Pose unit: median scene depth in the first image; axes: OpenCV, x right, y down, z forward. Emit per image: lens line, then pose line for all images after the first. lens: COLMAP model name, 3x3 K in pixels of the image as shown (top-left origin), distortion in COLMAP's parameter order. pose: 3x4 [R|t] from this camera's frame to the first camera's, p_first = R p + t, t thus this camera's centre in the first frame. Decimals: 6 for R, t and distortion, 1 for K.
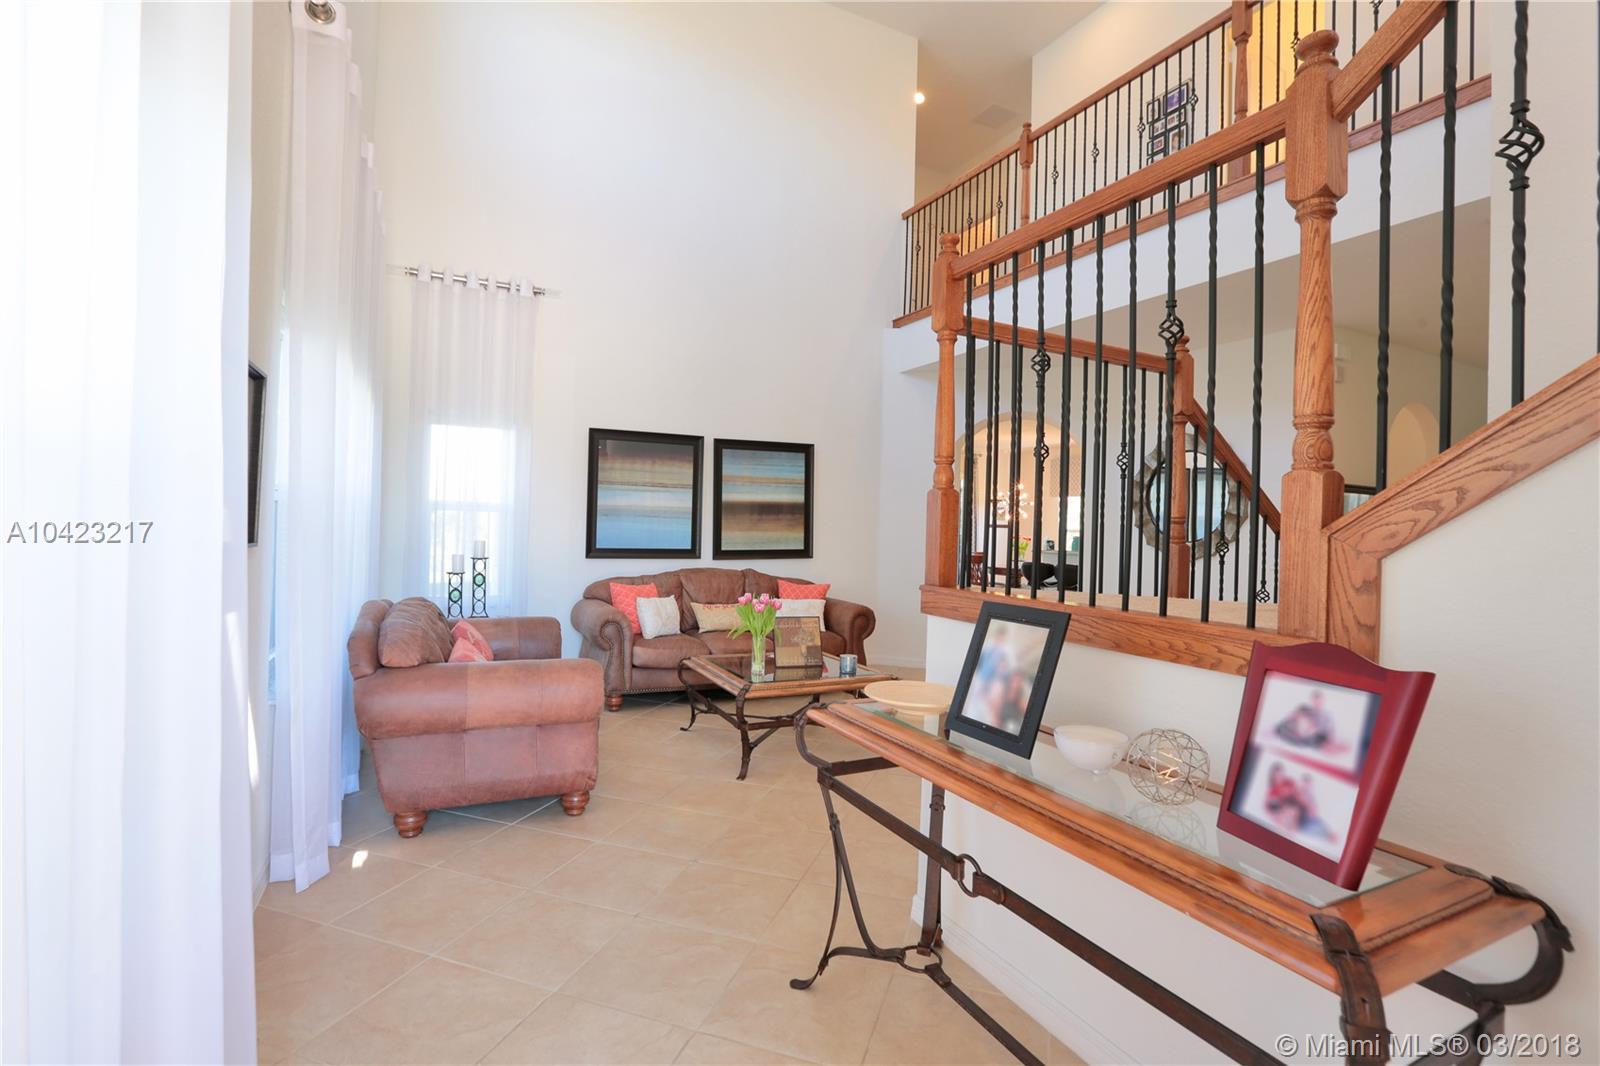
lens RADIAL K [[736.6, 0, 805.3], [0, 736.6, 523.0], [0, 0, 1]] dist [-0.033147, 0.000899]
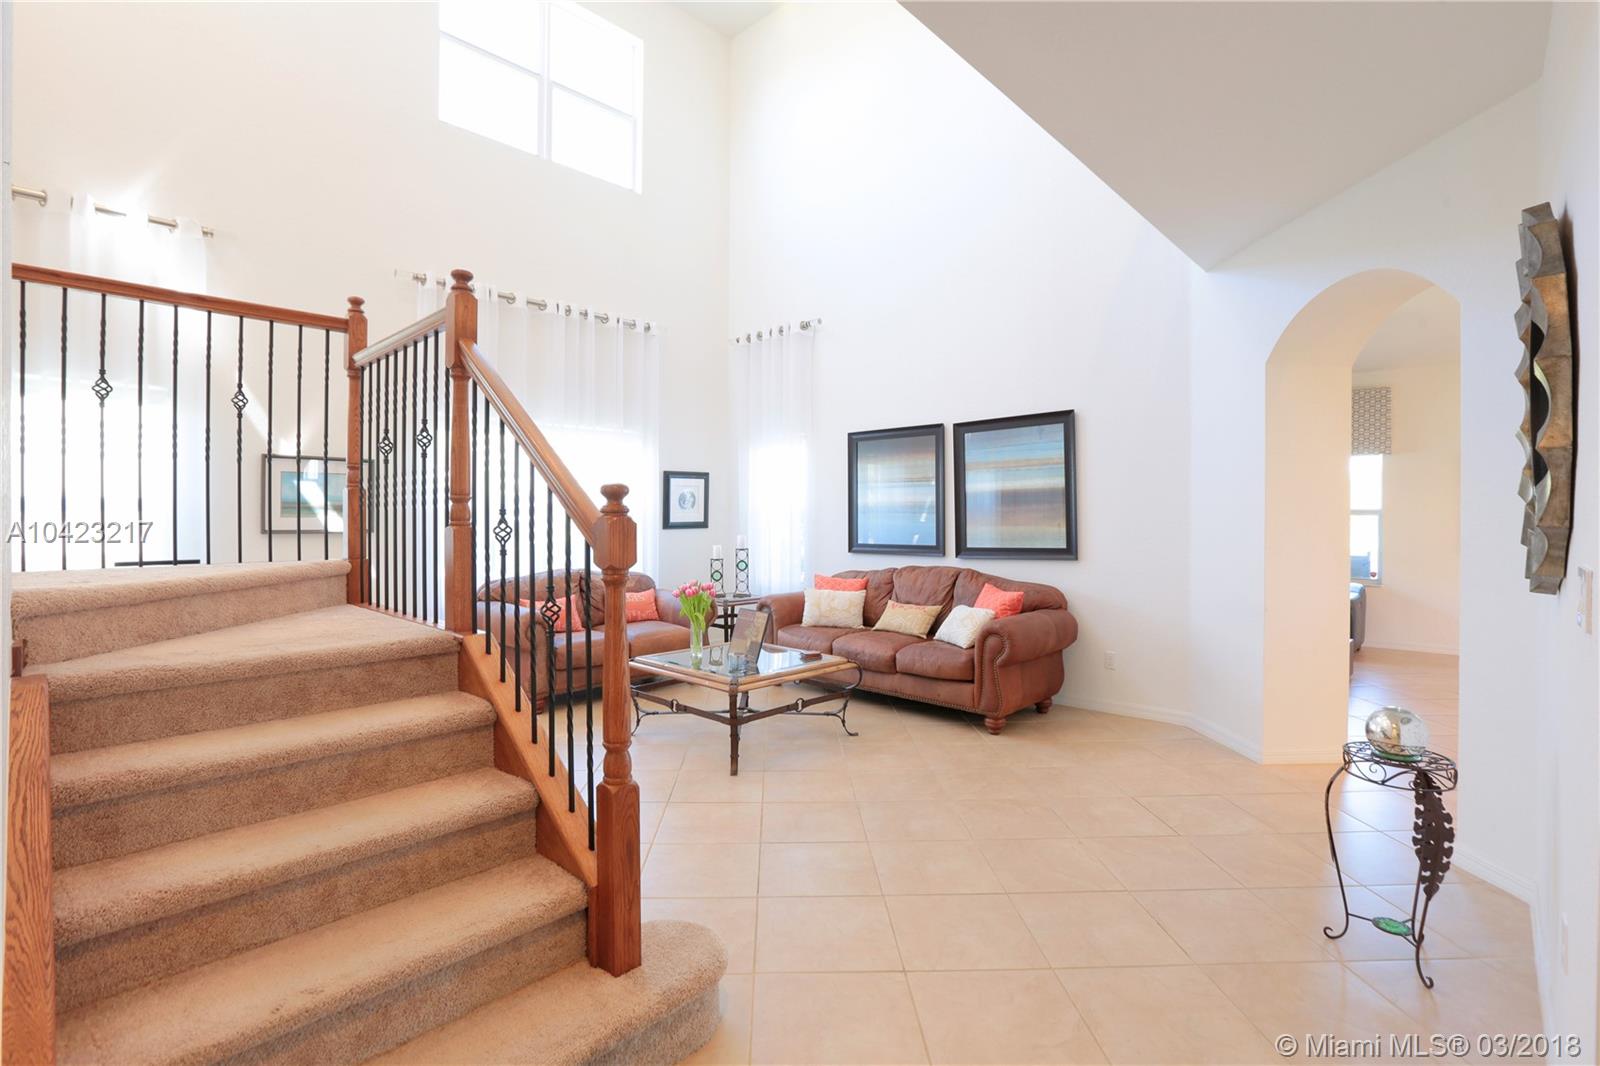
lens RADIAL K [[755.7, 0, 796.8], [0, 755.7, 512.5], [0, 0, 1]] dist [-0.025363, 0.000175]
pose [[0.353401, -0.032507, -0.934907, 0.677595], [0.012174, 0.999471, -0.030150, 0.020099], [0.935393, -0.000726, 0.353610, 0.495365]]
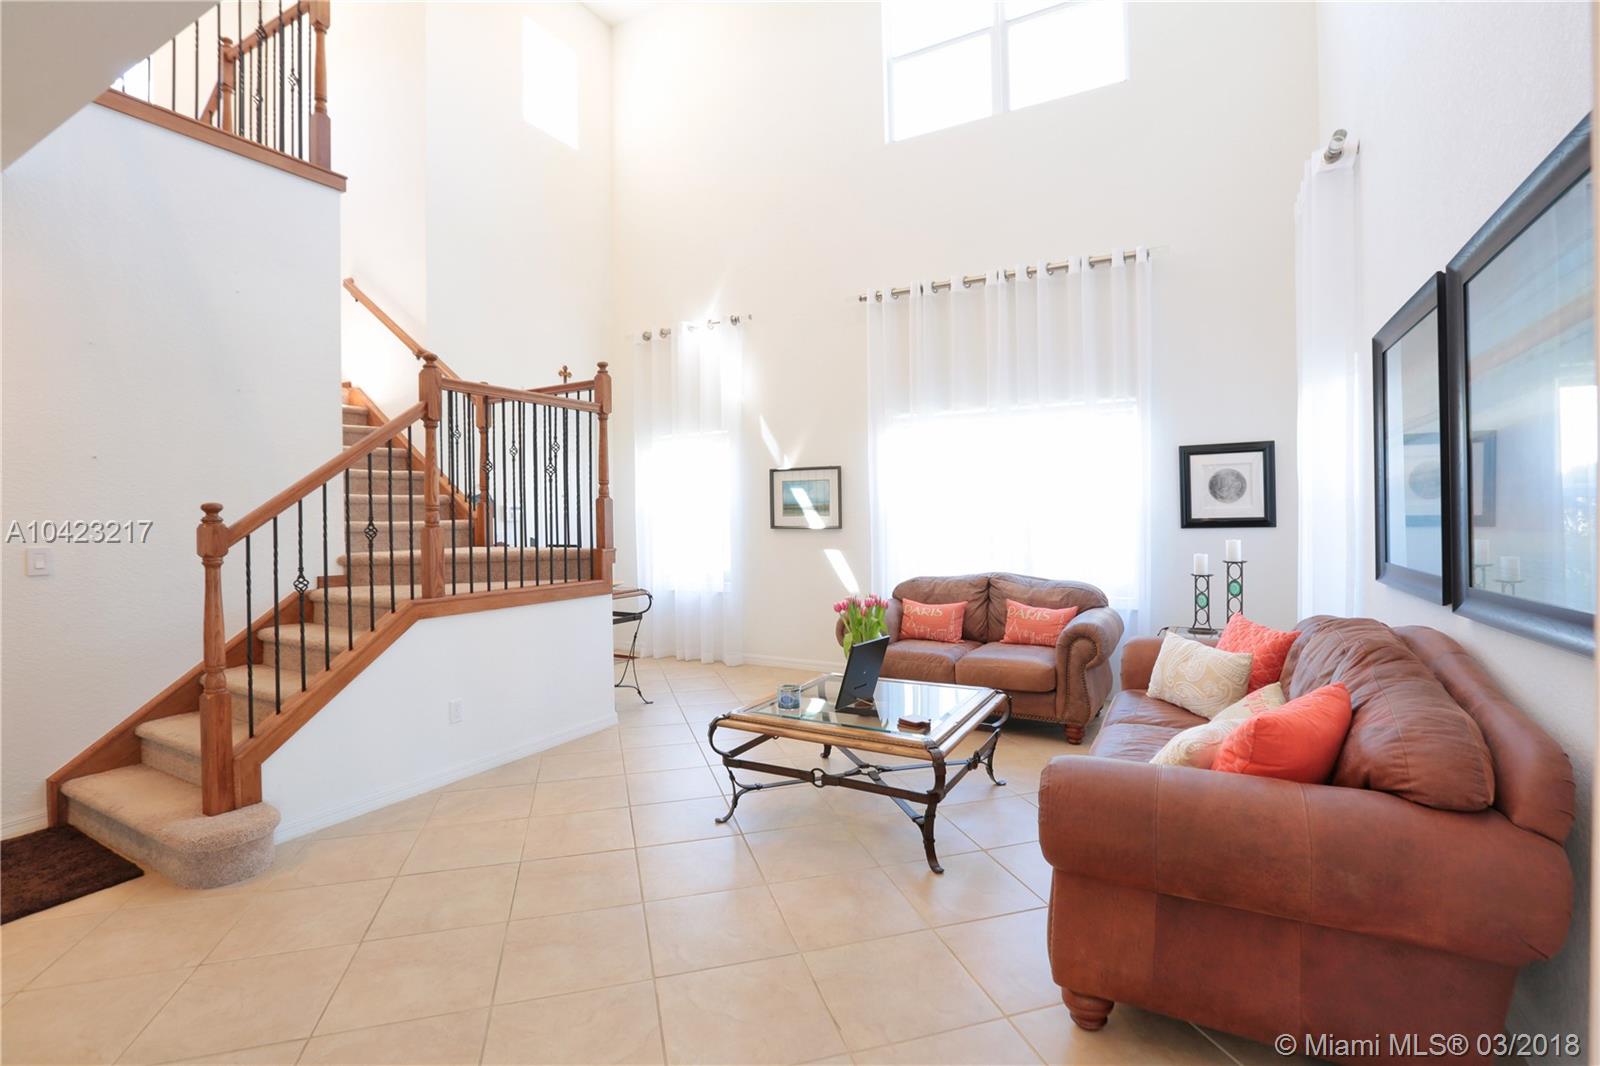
lens RADIAL K [[736.6, 0, 805.3], [0, 736.6, 523.0], [0, 0, 1]] dist [-0.033147, 0.000899]
pose [[-0.817539, -0.010317, -0.575781, 0.326855], [-0.007742, 0.999946, -0.006924, 0.011579], [0.575821, -0.001203, -0.817575, 1.111433]]
